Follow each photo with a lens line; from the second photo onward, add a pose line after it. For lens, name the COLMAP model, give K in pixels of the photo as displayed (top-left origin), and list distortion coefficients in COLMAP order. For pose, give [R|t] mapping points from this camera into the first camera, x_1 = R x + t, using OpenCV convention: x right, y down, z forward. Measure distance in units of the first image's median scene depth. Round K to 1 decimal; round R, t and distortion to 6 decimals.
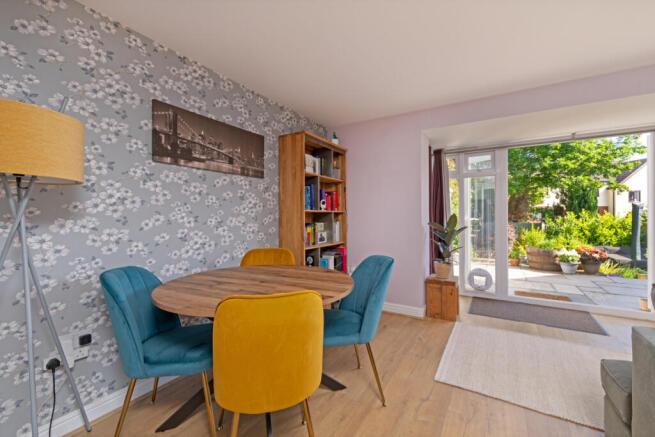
lens RADIAL K [[278.1, 0, 328.5], [0, 278.1, 215.5], [0, 0, 1]] dist [0.009916, -0.000183]
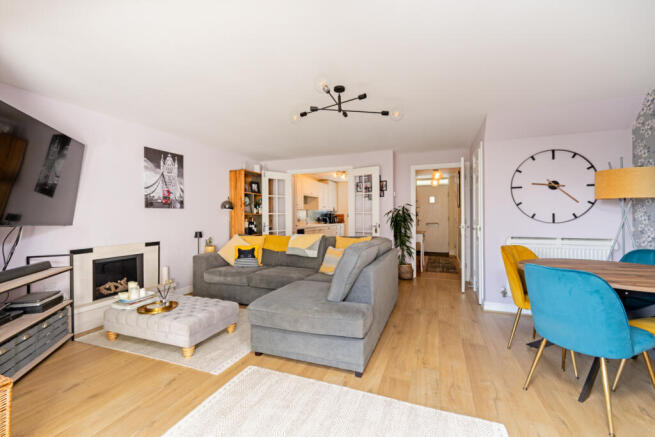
lens RADIAL K [[278.1, 0, 328.5], [0, 278.1, 215.5], [0, 0, 1]] dist [0.009916, -0.000183]
pose [[-0.983679, 0.010771, -0.179608, 0.520277], [0.010728, 0.999942, 0.001213, -0.006156], [0.179610, -0.000734, -0.983738, 0.880432]]
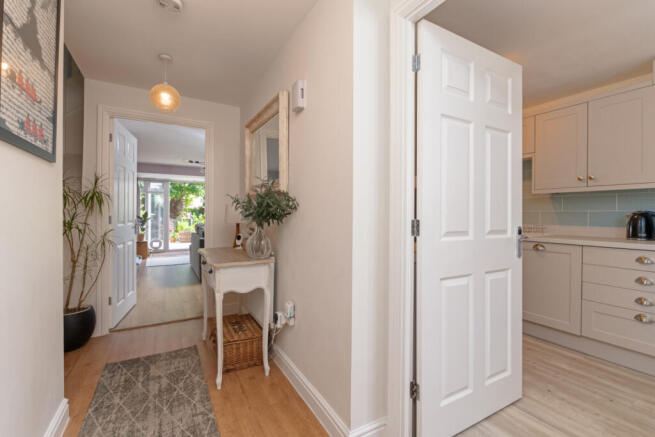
lens RADIAL K [[290.0, 0, 327.5], [0, 290.0, 218.5], [0, 0, 1]] dist [0.000290, 0.000014]
pose [[0.480099, -0.005539, 0.877197, -0.695751], [-0.007431, 0.999919, 0.010381, 0.012769], [-0.877183, -0.011502, 0.480019, -1.086796]]
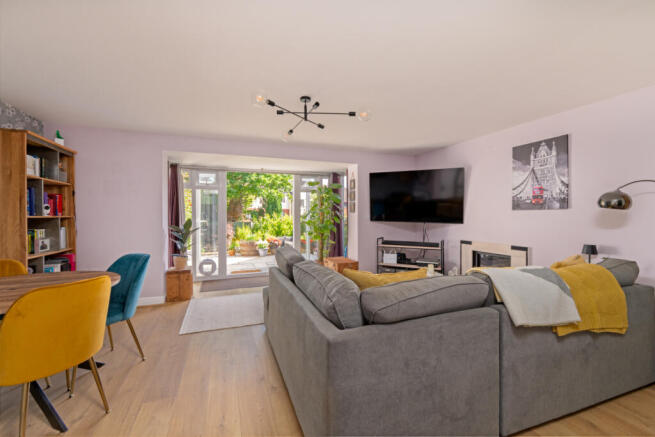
lens RADIAL K [[278.1, 0, 328.5], [0, 278.1, 215.5], [0, 0, 1]] dist [0.009916, -0.000183]
pose [[0.609911, -0.000166, 0.792470, -0.154657], [-0.002577, 0.999994, 0.002193, -0.019837], [-0.792465, -0.003379, 0.609908, -0.259591]]
